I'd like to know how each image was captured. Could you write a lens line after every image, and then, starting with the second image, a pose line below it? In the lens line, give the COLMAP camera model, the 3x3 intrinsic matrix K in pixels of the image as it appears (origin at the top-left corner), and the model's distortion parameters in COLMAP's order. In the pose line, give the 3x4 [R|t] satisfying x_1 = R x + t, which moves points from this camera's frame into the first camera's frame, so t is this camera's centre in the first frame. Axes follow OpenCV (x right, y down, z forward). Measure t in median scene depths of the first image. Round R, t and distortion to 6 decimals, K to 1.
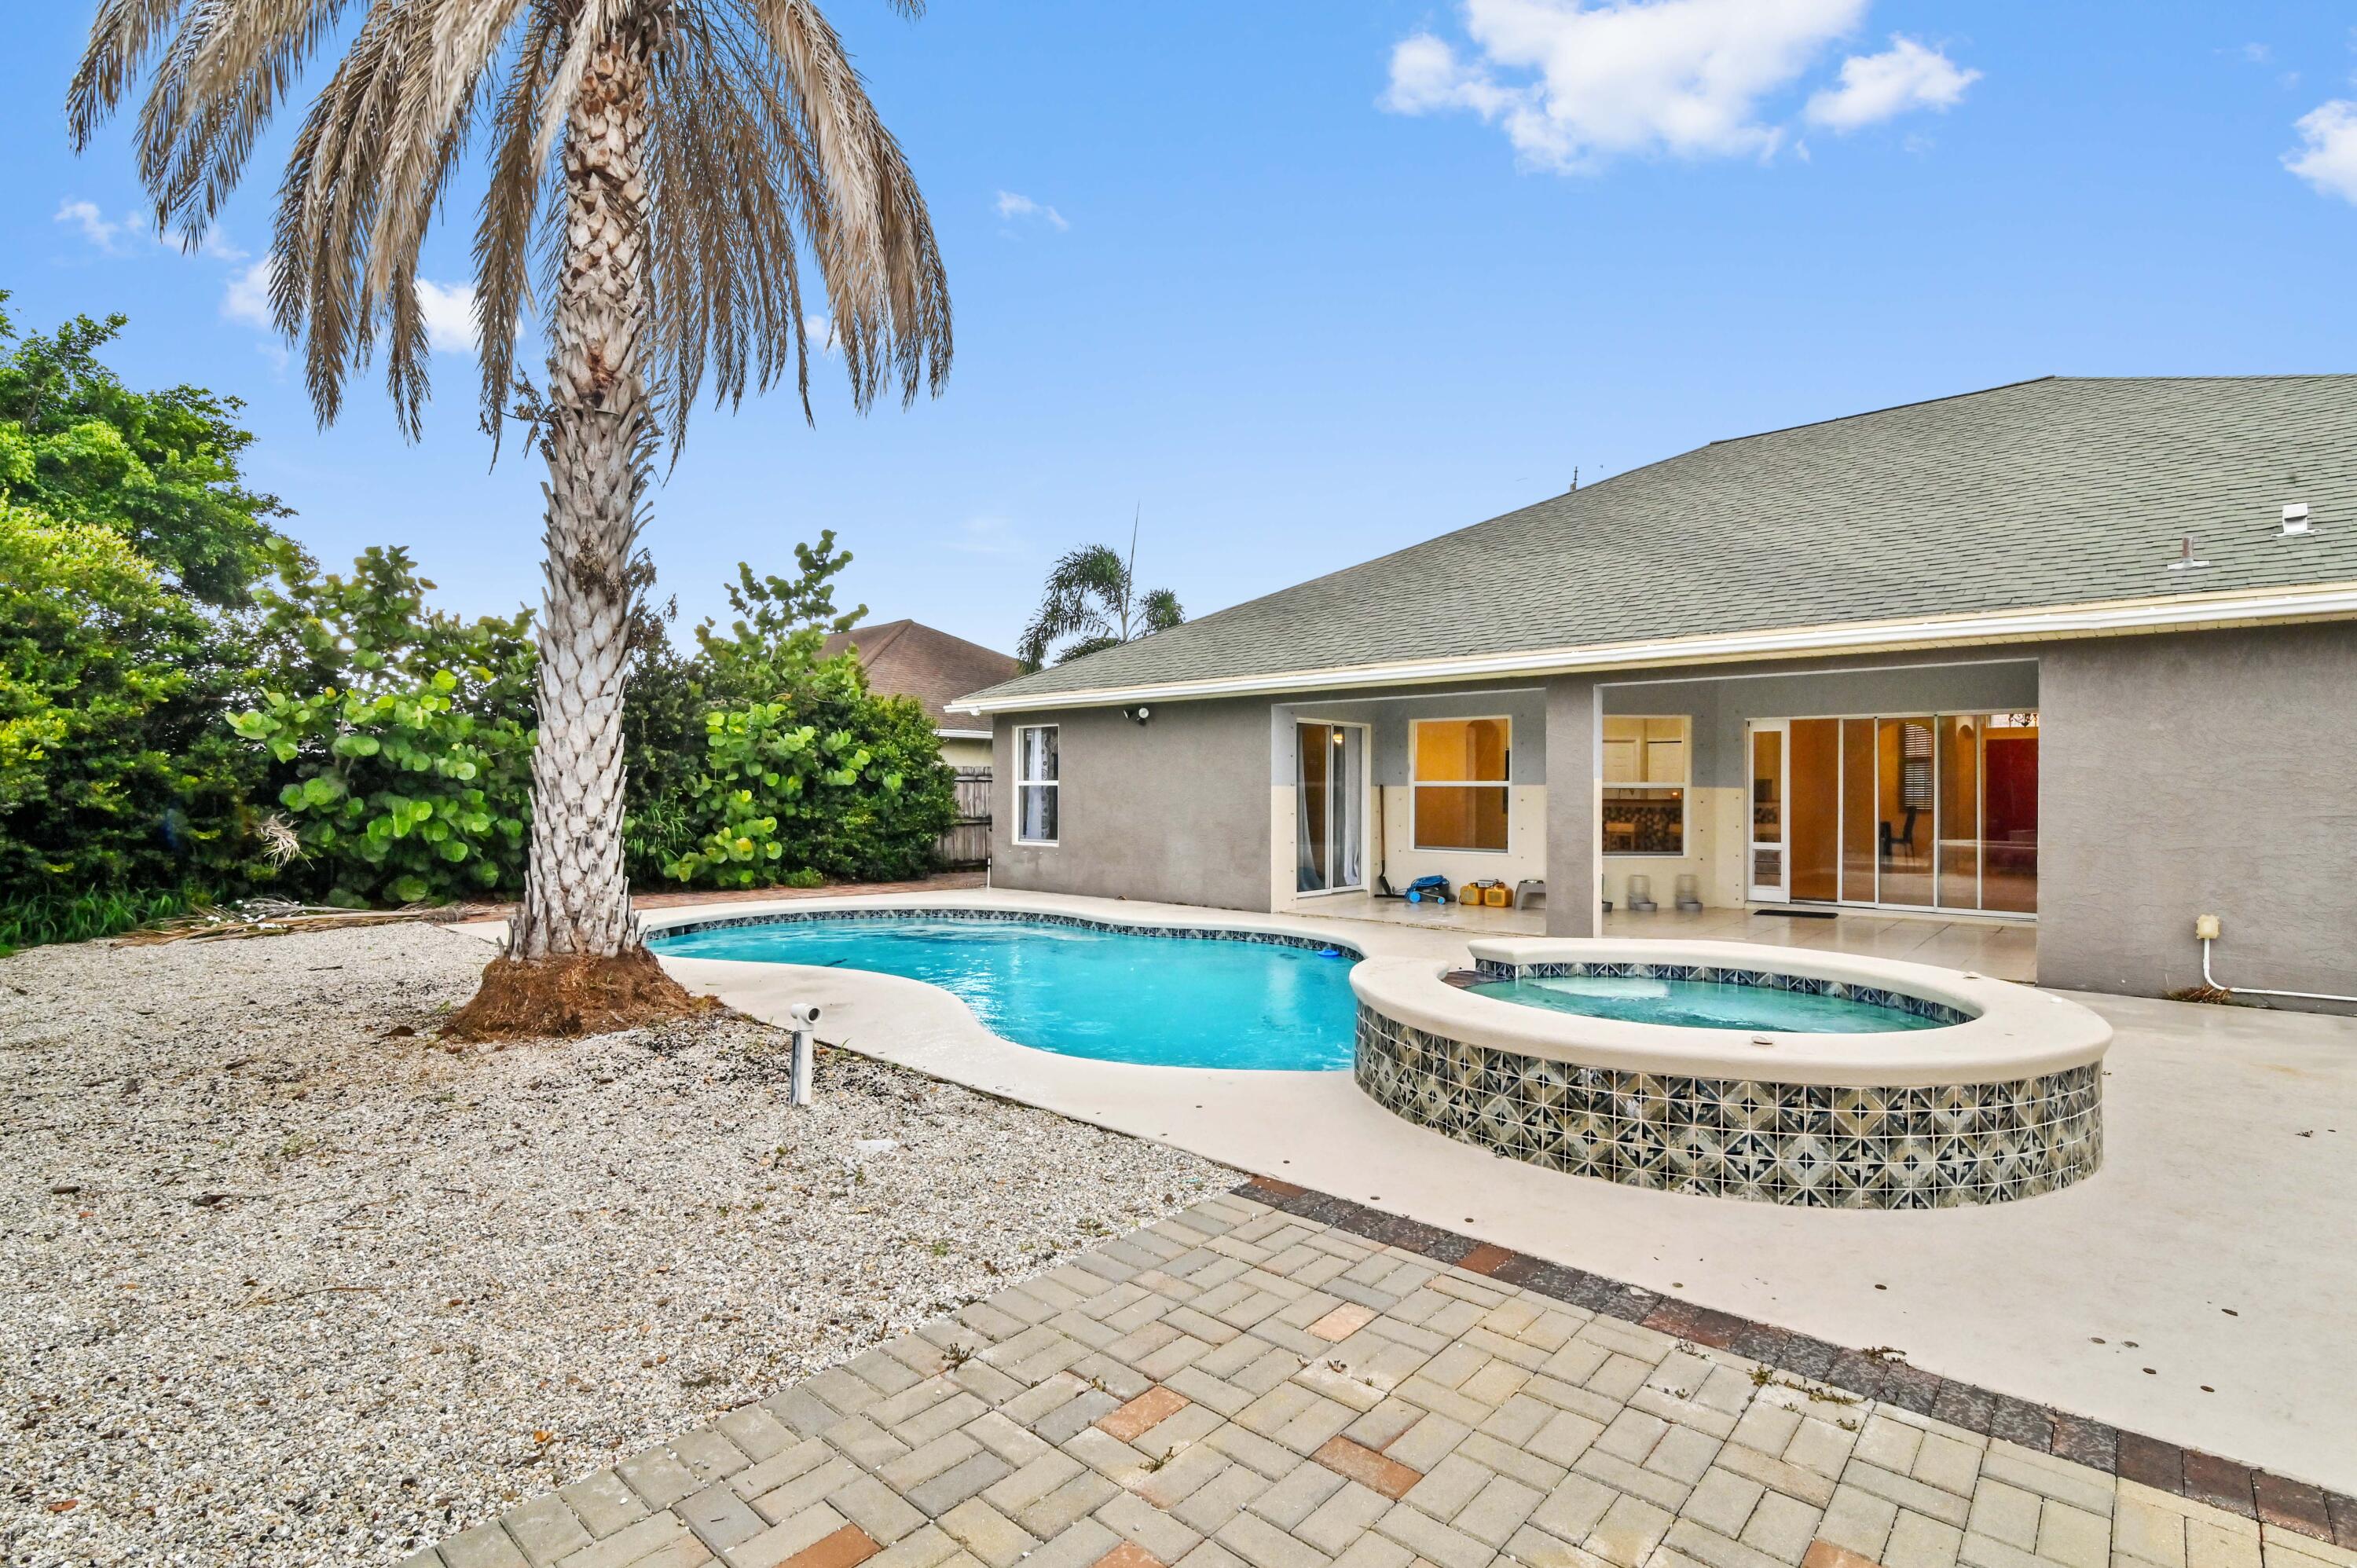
lens RADIAL K [[1102.3, 0, 1171.9], [0, 1102.3, 796.4], [0, 0, 1]] dist [0.001273, -0.012179]
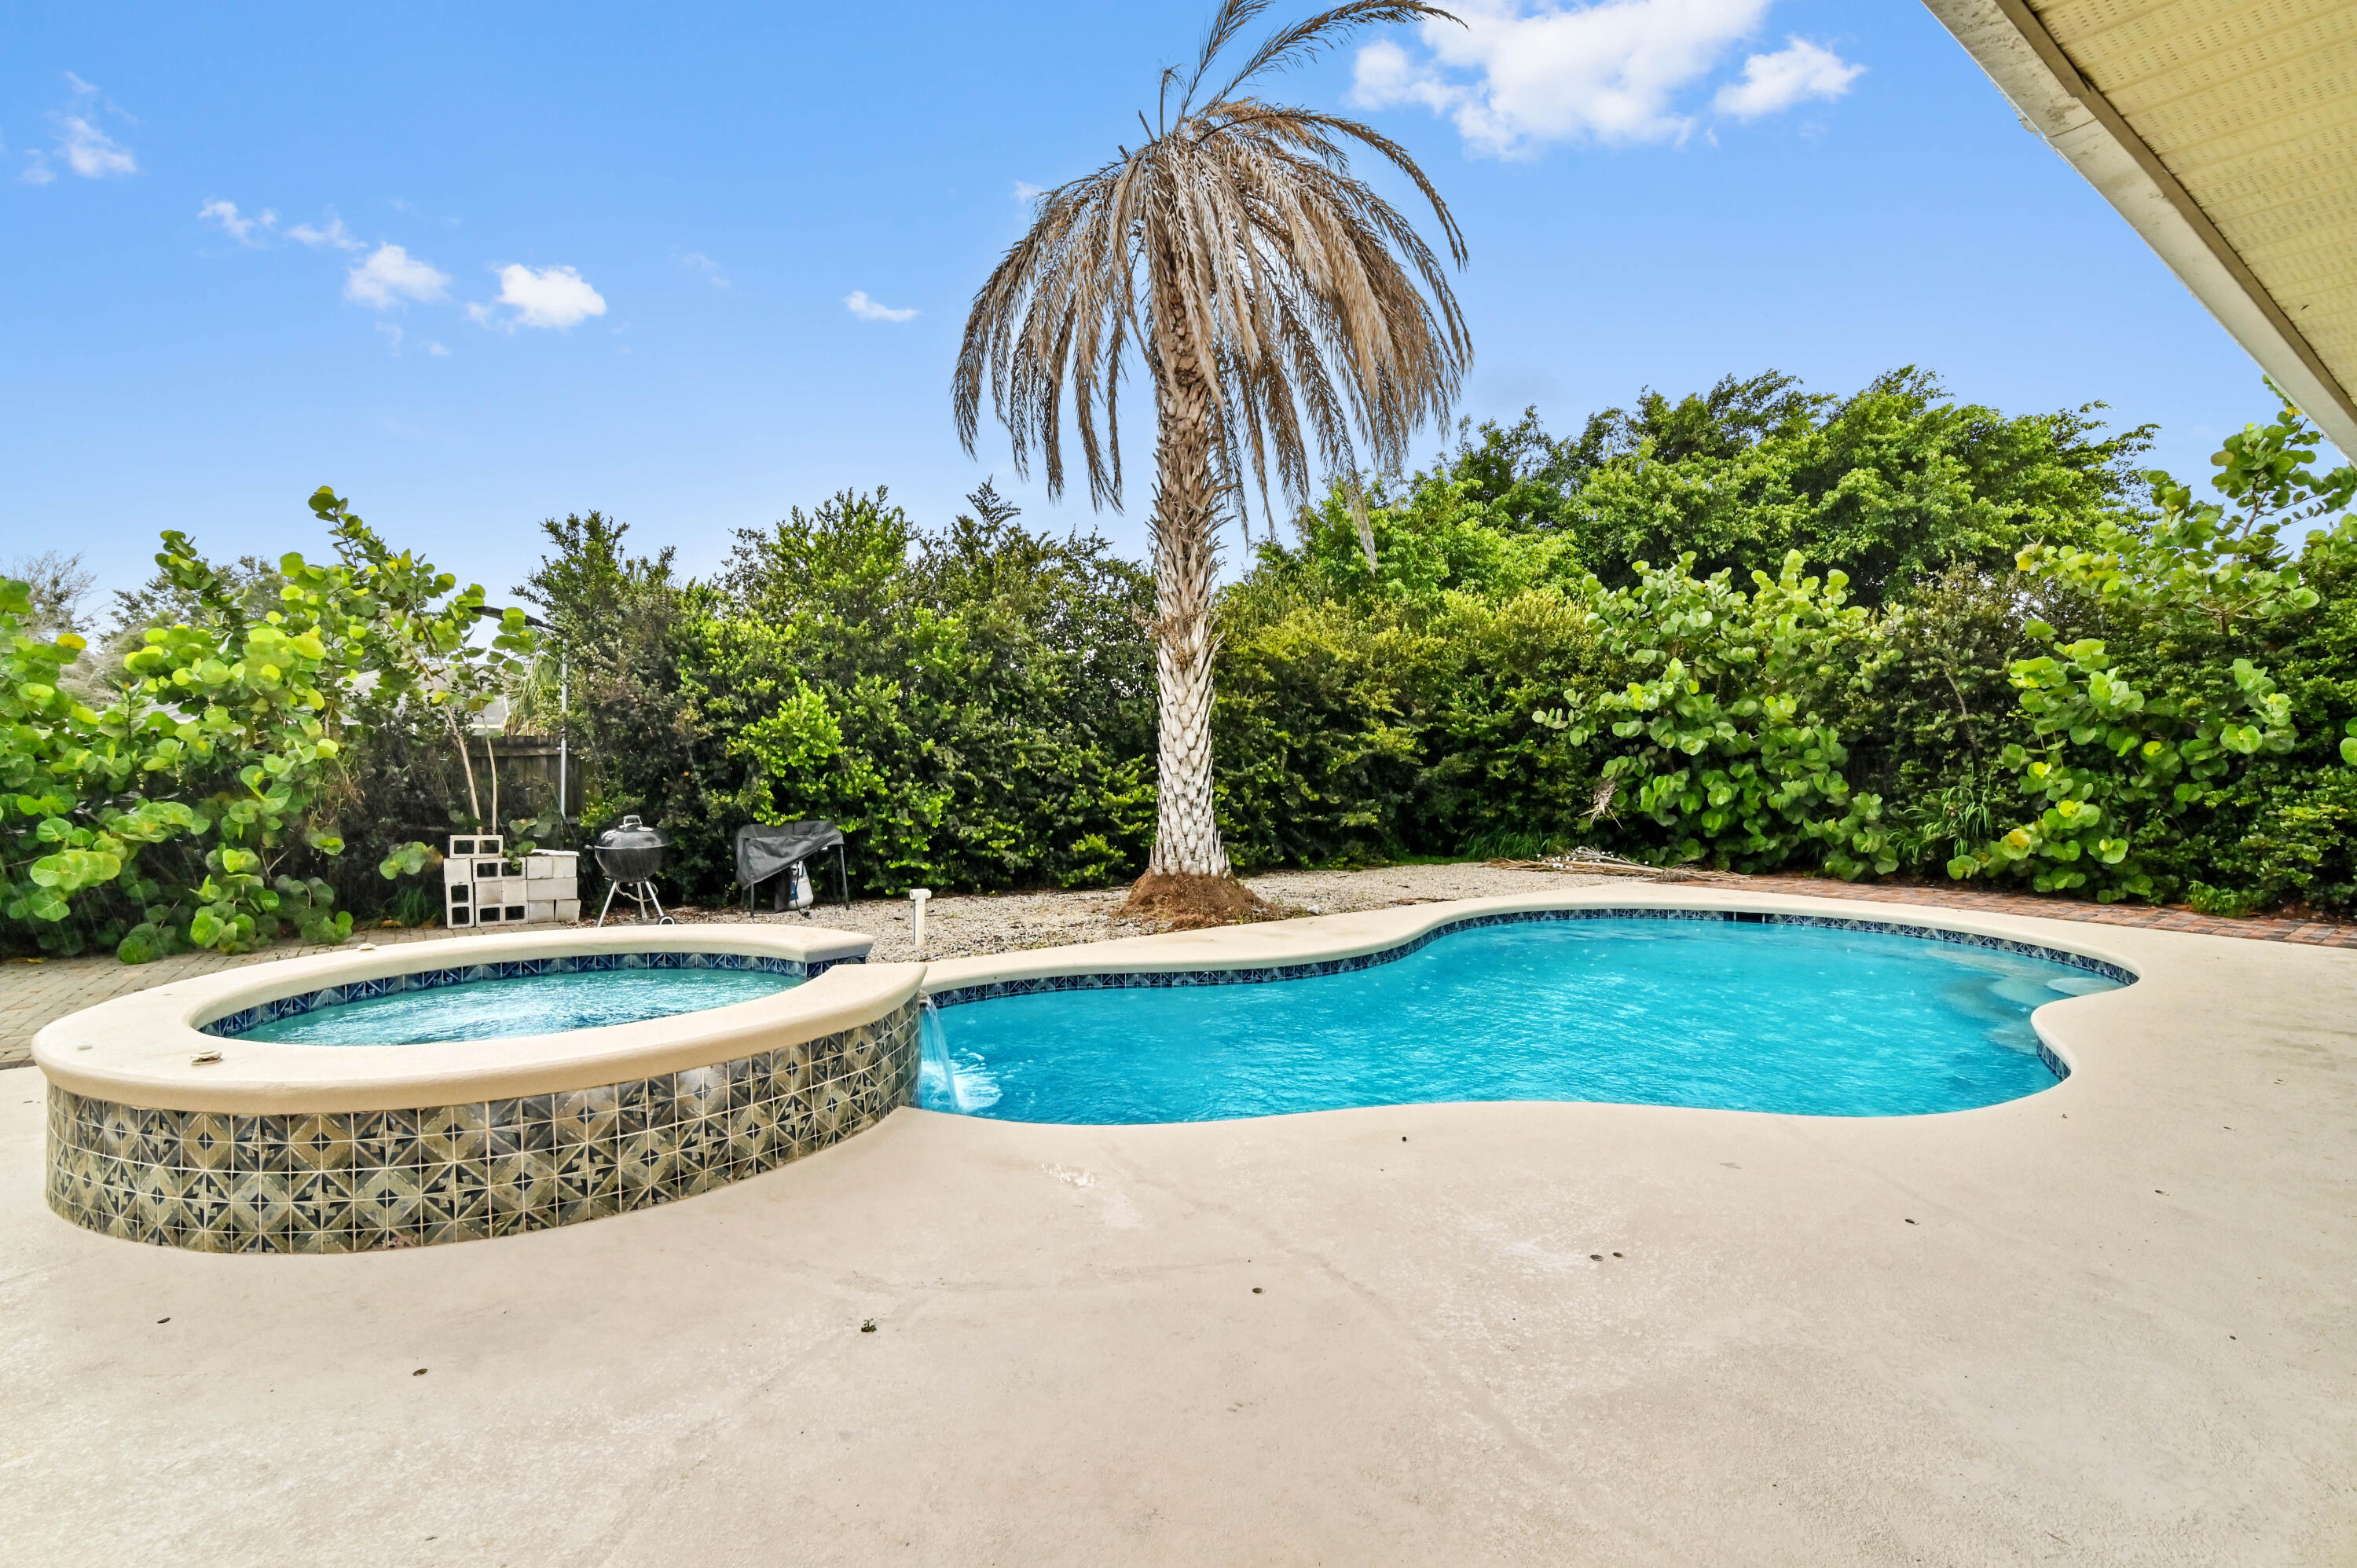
lens RADIAL K [[1088.1, 0, 1179.9], [0, 1088.1, 761.8], [0, 0, 1]] dist [-0.021838, -0.000051]
pose [[-0.192270, -0.005458, -0.981327, 0.445652], [-0.001131, 0.999985, -0.005340, -0.002170], [0.981341, 0.000083, -0.192273, 0.603054]]
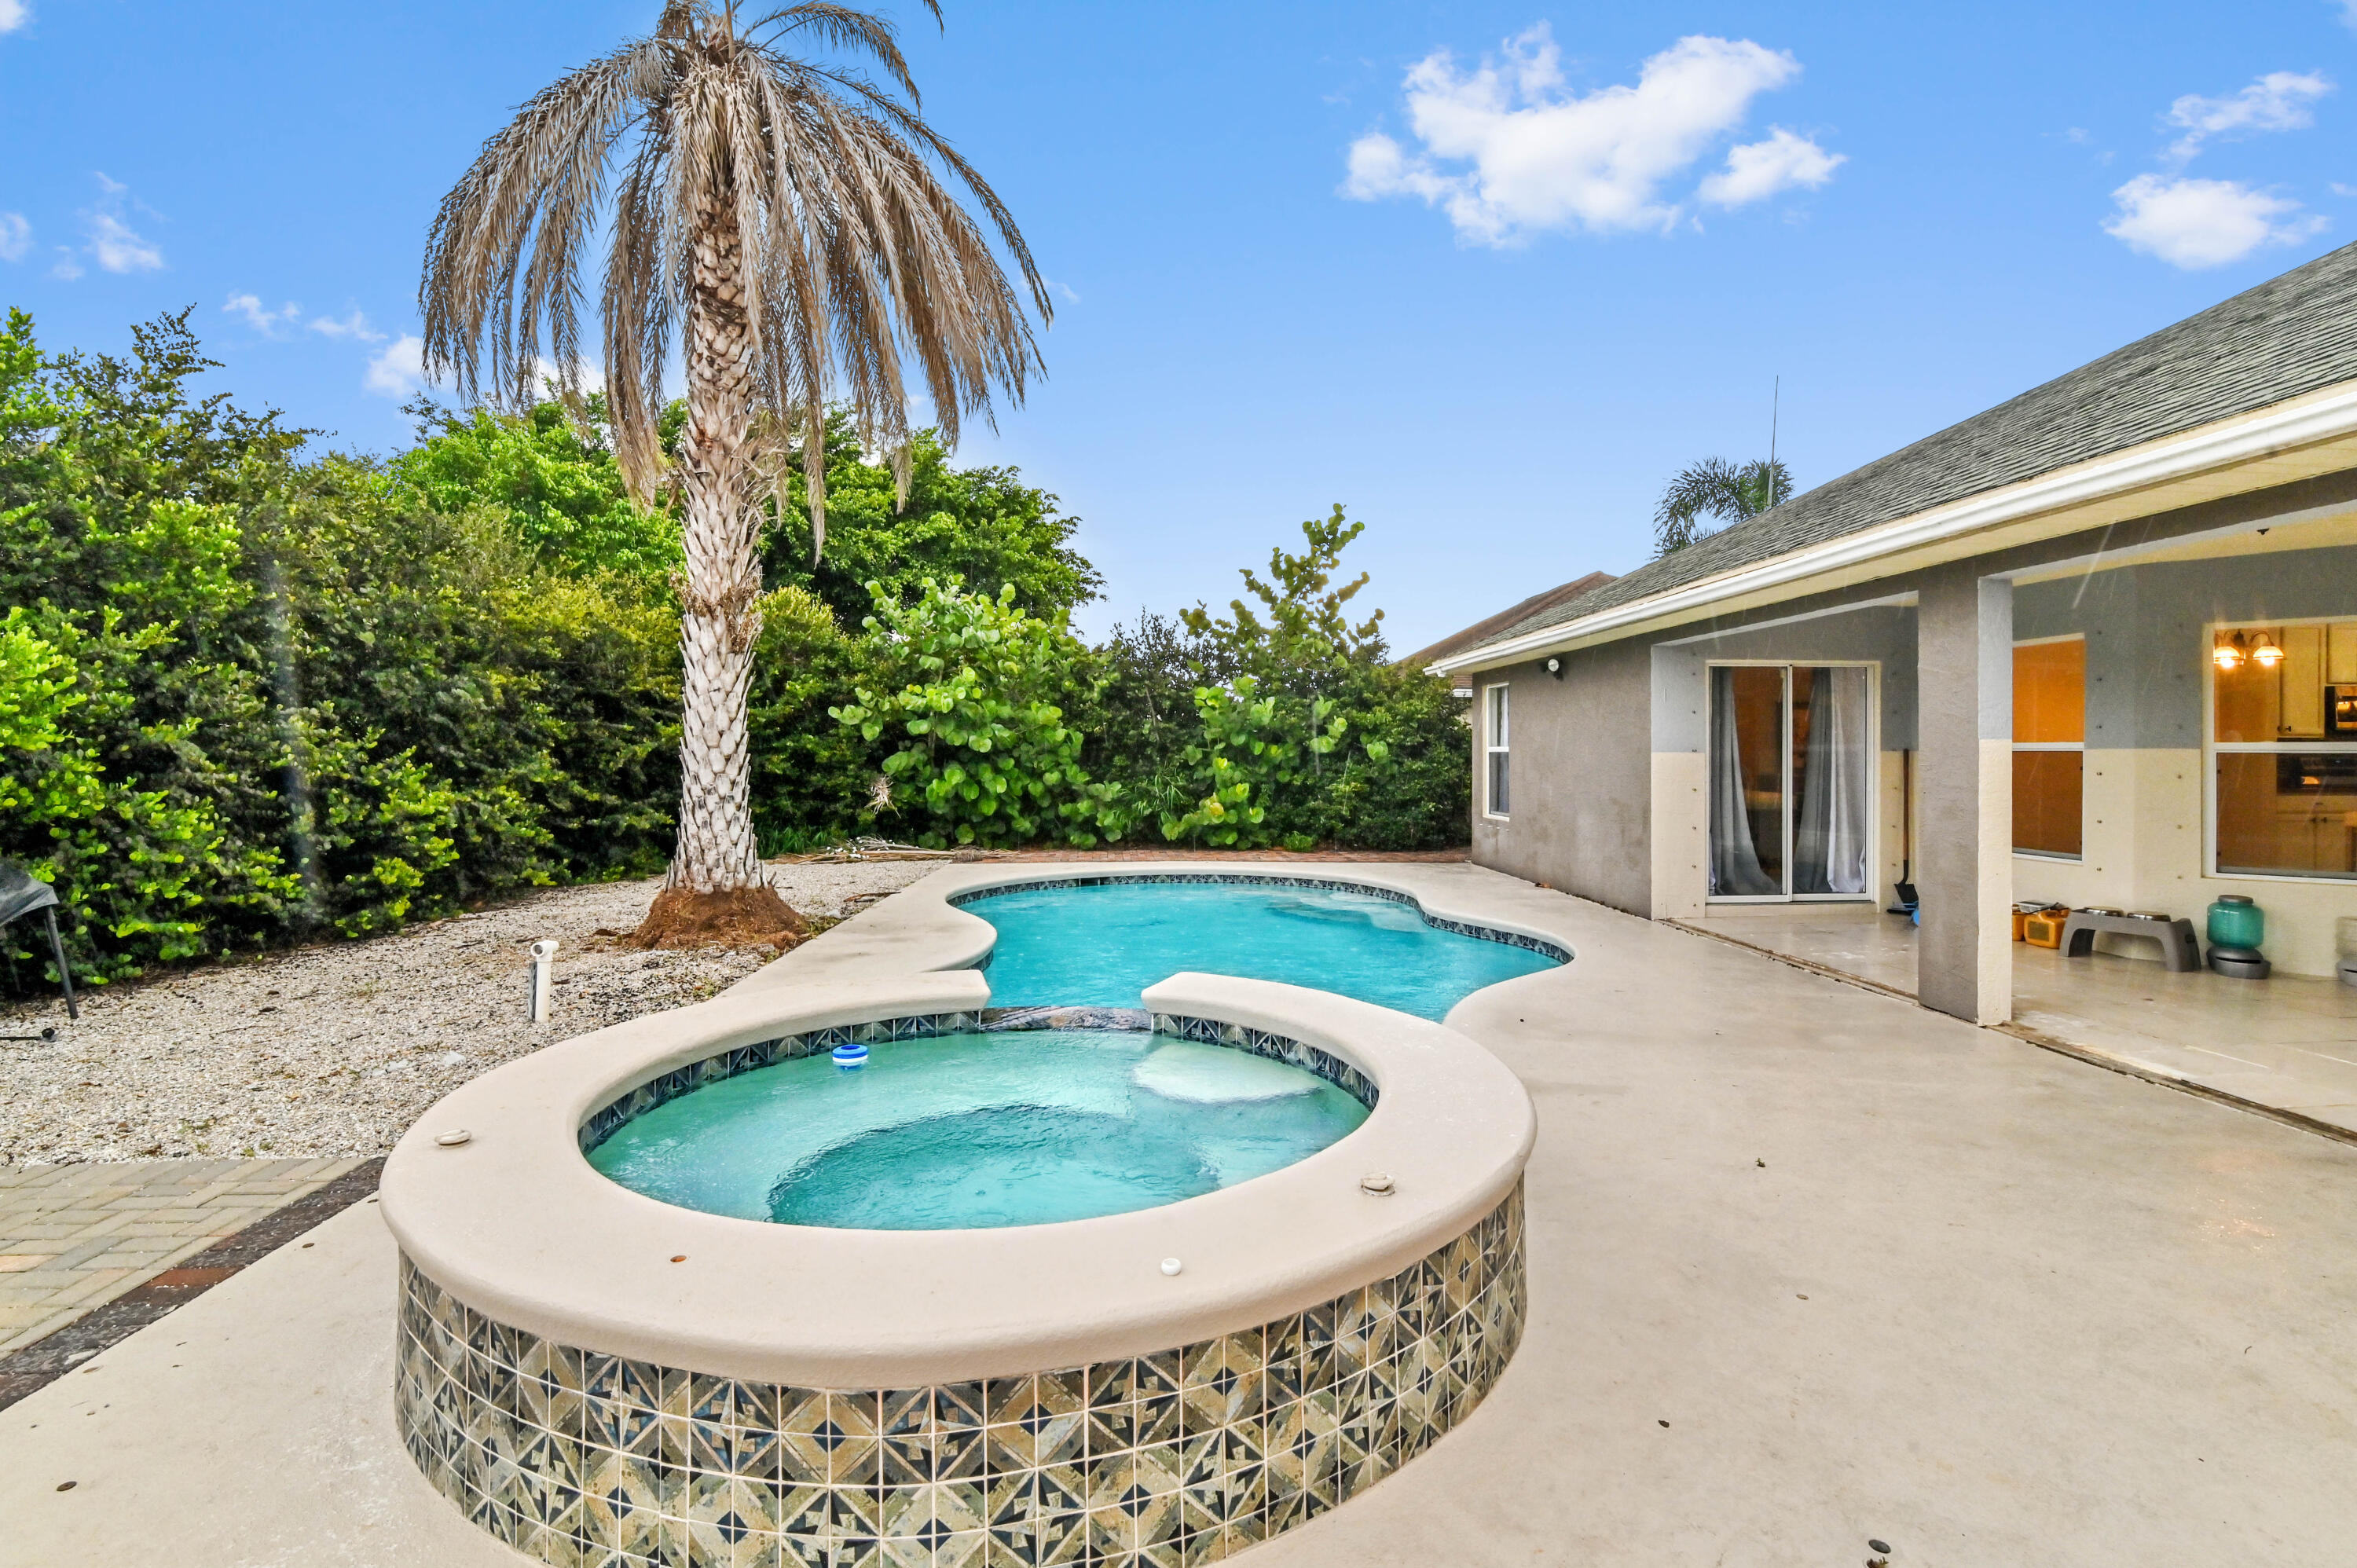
lens RADIAL K [[1088.1, 0, 1179.9], [0, 1088.1, 761.8], [0, 0, 1]] dist [-0.021838, -0.000051]
pose [[0.720288, 0.000806, -0.693675, 0.341533], [0.001119, 0.999997, 0.002324, -0.004847], [0.693675, -0.002450, 0.720284, 0.209766]]
